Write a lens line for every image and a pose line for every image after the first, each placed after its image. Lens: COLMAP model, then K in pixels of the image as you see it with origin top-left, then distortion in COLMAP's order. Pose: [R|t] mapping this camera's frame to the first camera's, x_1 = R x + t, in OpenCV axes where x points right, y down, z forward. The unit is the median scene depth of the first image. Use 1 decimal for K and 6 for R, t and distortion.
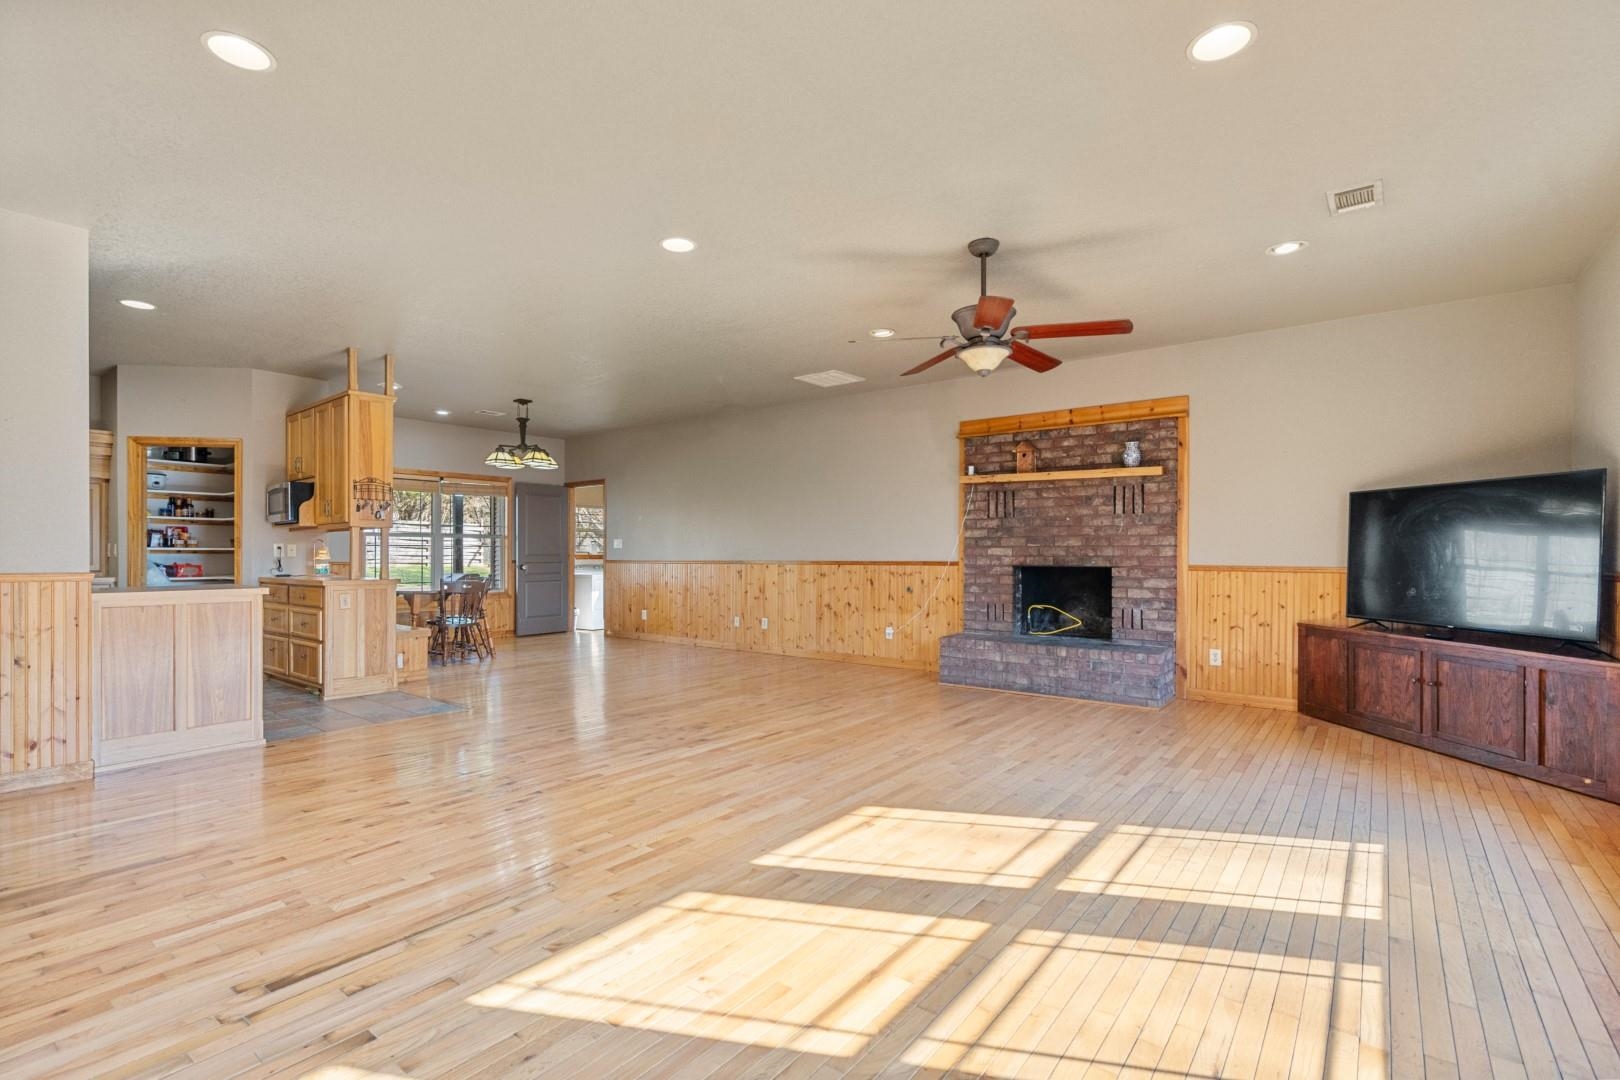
lens RADIAL K [[740.4, 0, 805.5], [0, 740.4, 553.1], [0, 0, 1]] dist [-0.002998, -0.000133]
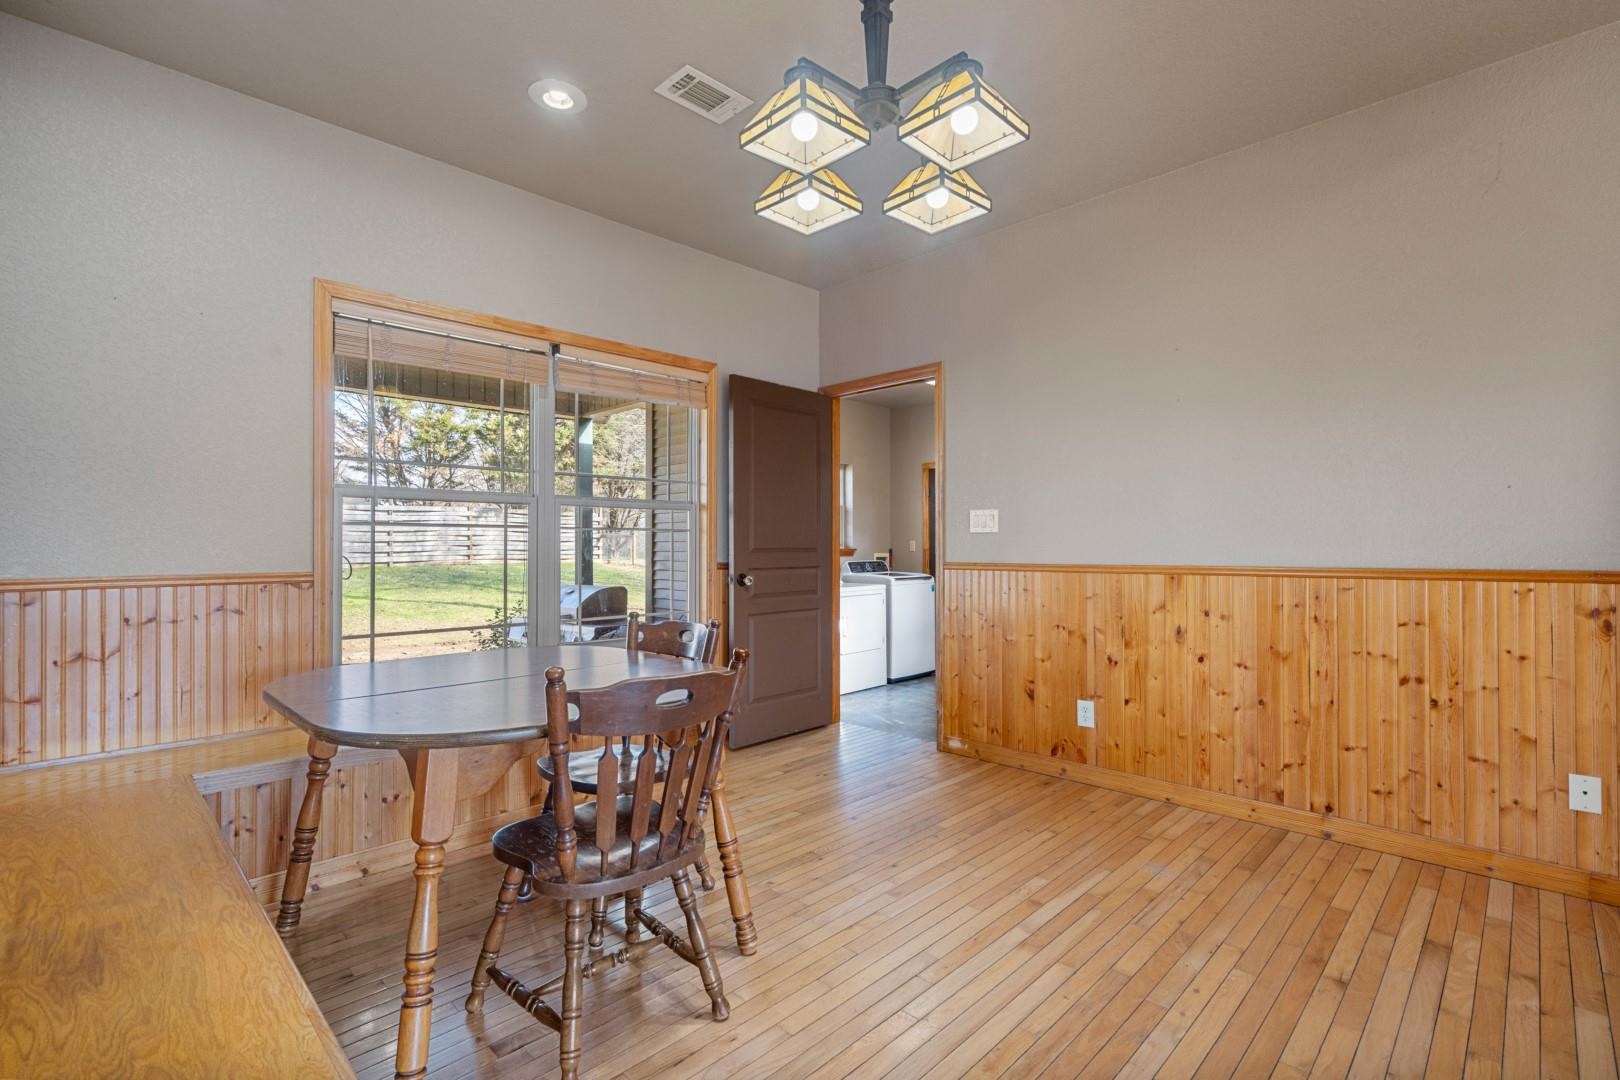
lens RADIAL K [[740.4, 0, 814.7], [0, 740.4, 538.6], [0, 0, 1]] dist [-0.002998, -0.000133]
pose [[0.992651, -0.005332, -0.120898, -0.299995], [0.004140, 0.999940, -0.010113, 0.000394], [0.120945, 0.009538, 0.992613, 0.611107]]
